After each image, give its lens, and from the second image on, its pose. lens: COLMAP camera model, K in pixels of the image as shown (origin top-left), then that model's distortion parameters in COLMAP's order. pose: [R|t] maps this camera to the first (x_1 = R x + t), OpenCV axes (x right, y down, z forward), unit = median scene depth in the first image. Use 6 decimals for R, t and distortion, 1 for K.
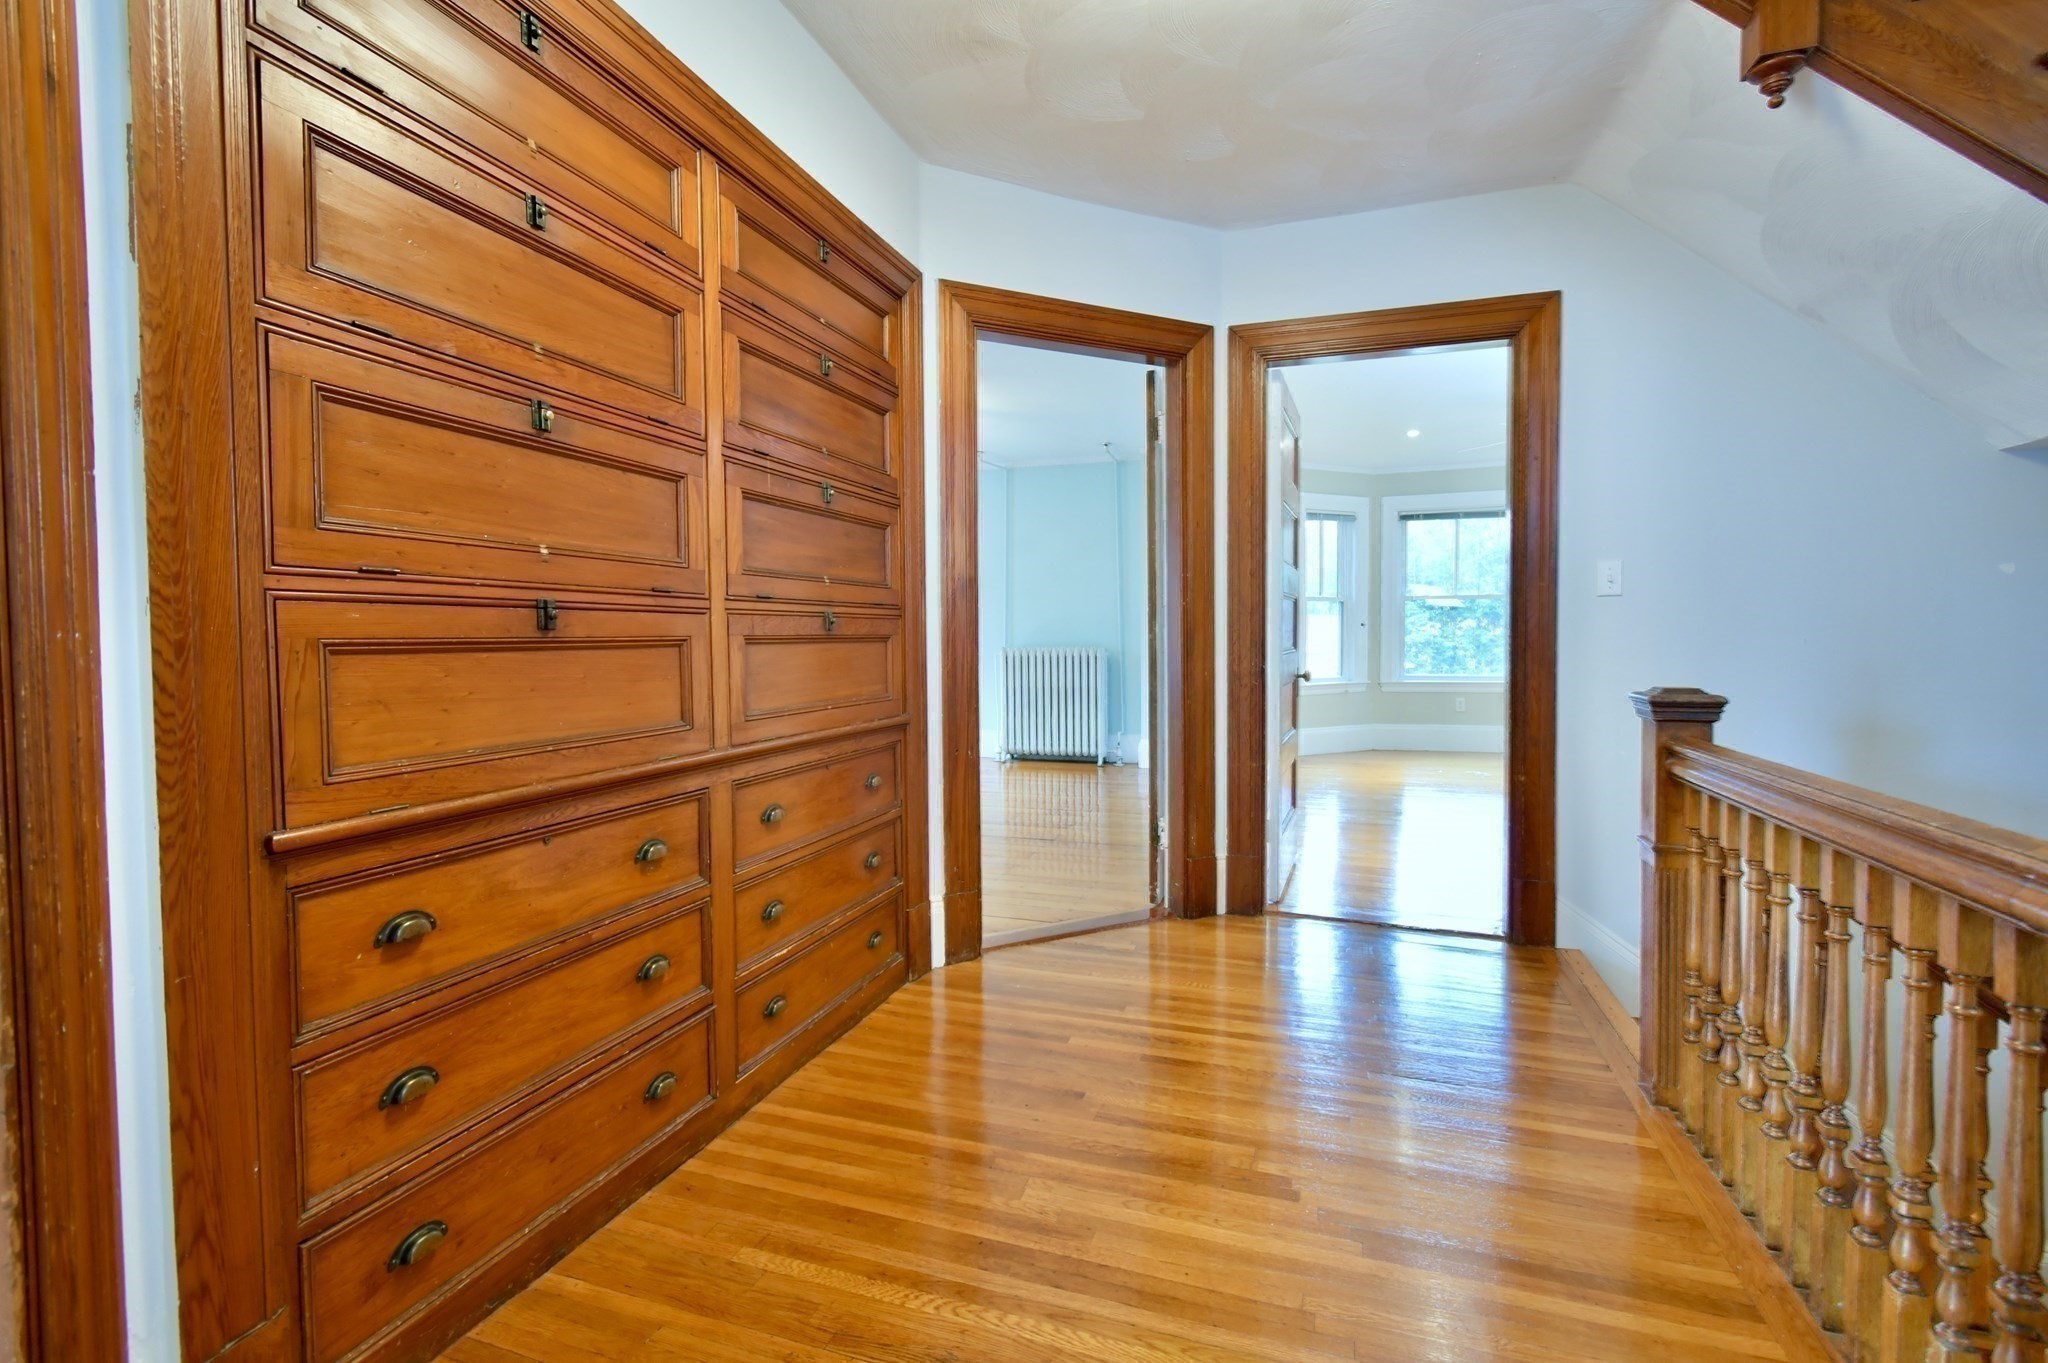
lens RADIAL K [[888.7, 0, 1026.8], [0, 888.7, 670.8], [0, 0, 1]] dist [0.000563, -0.003256]
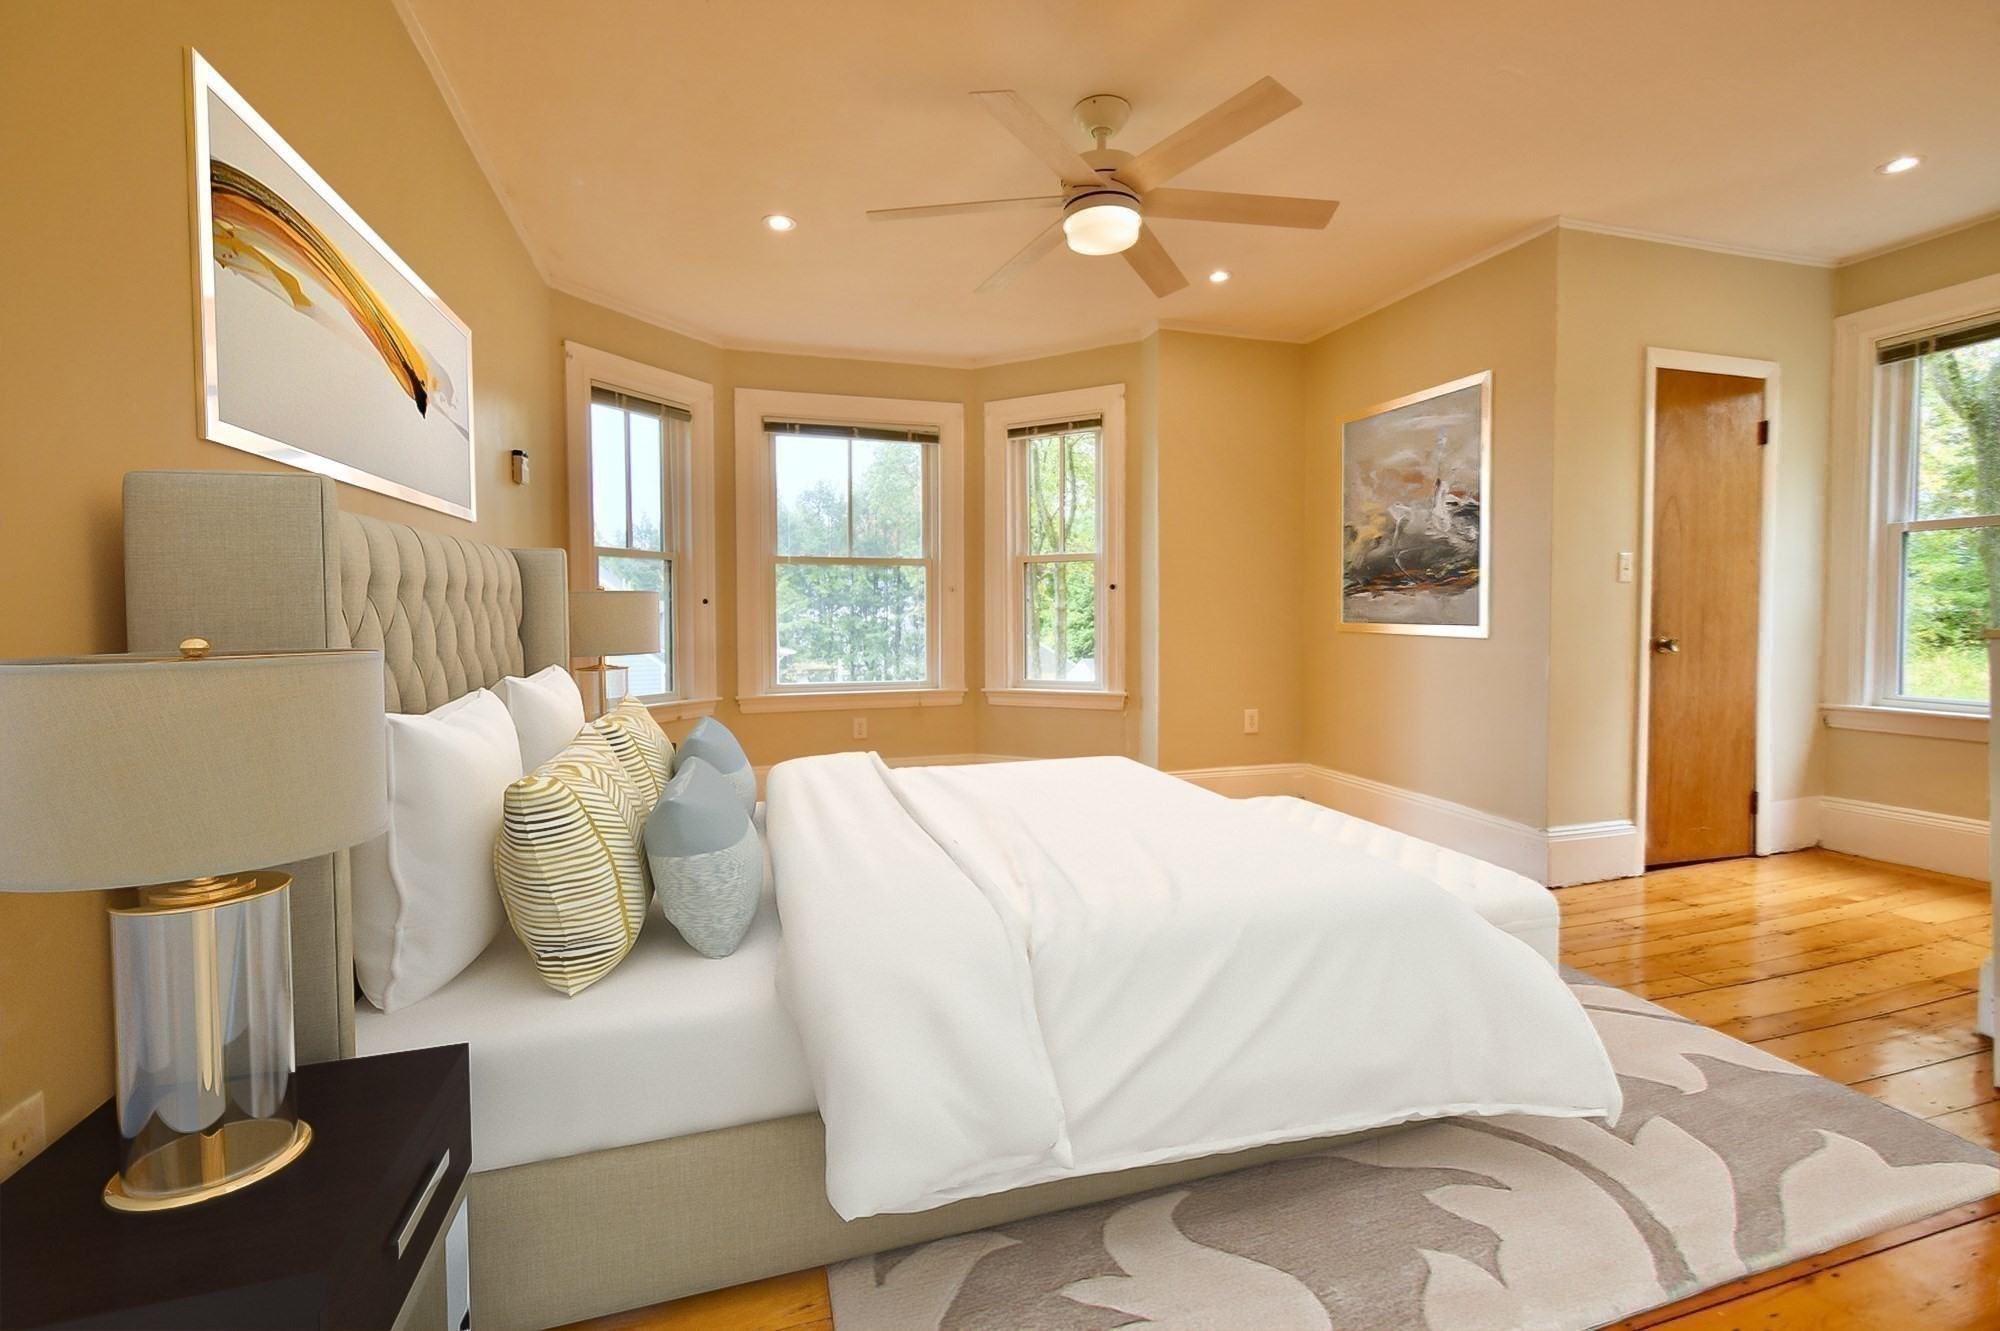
lens RADIAL K [[867.9, 0, 1004.6], [0, 867.9, 659.9], [0, 0, 1]] dist [0.000563, -0.003256]
pose [[0.797907, -0.024582, 0.602279, 0.479401], [0.022245, 0.999688, 0.011332, -0.039959], [-0.602370, 0.004356, 0.798205, 1.079946]]
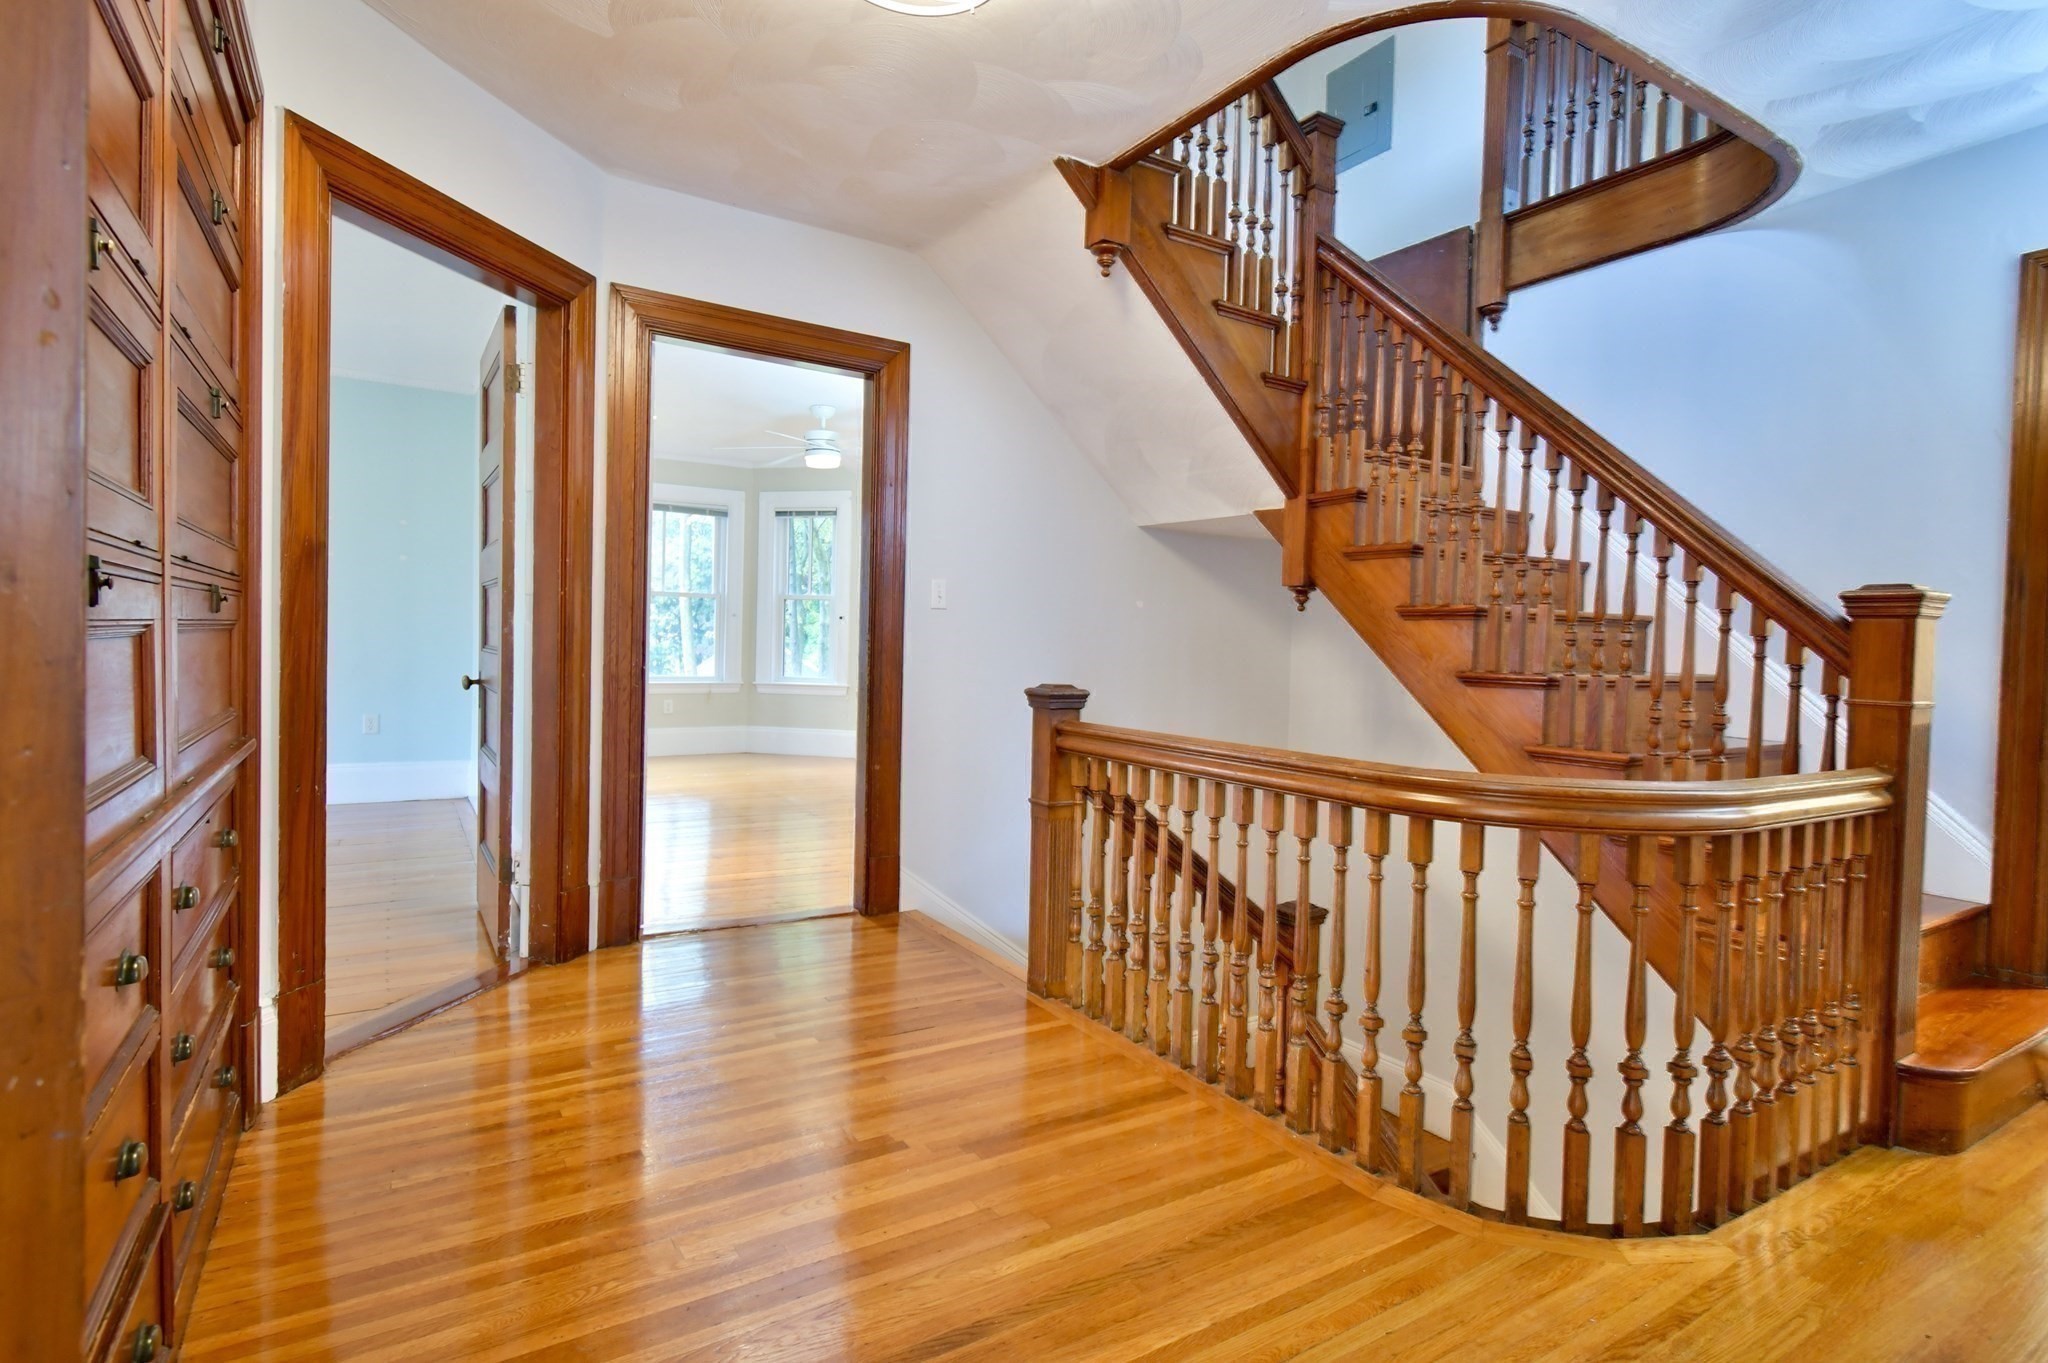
lens RADIAL K [[1022.5, 0, 1021.6], [0, 1022.5, 672.6], [0, 0, 1]] dist [-0.012048, 0.000060]
pose [[0.624585, -0.000662, 0.780956, -0.327027], [-0.000982, 0.999998, 0.001633, -0.000957], [-0.780956, -0.001787, 0.624584, 0.048079]]
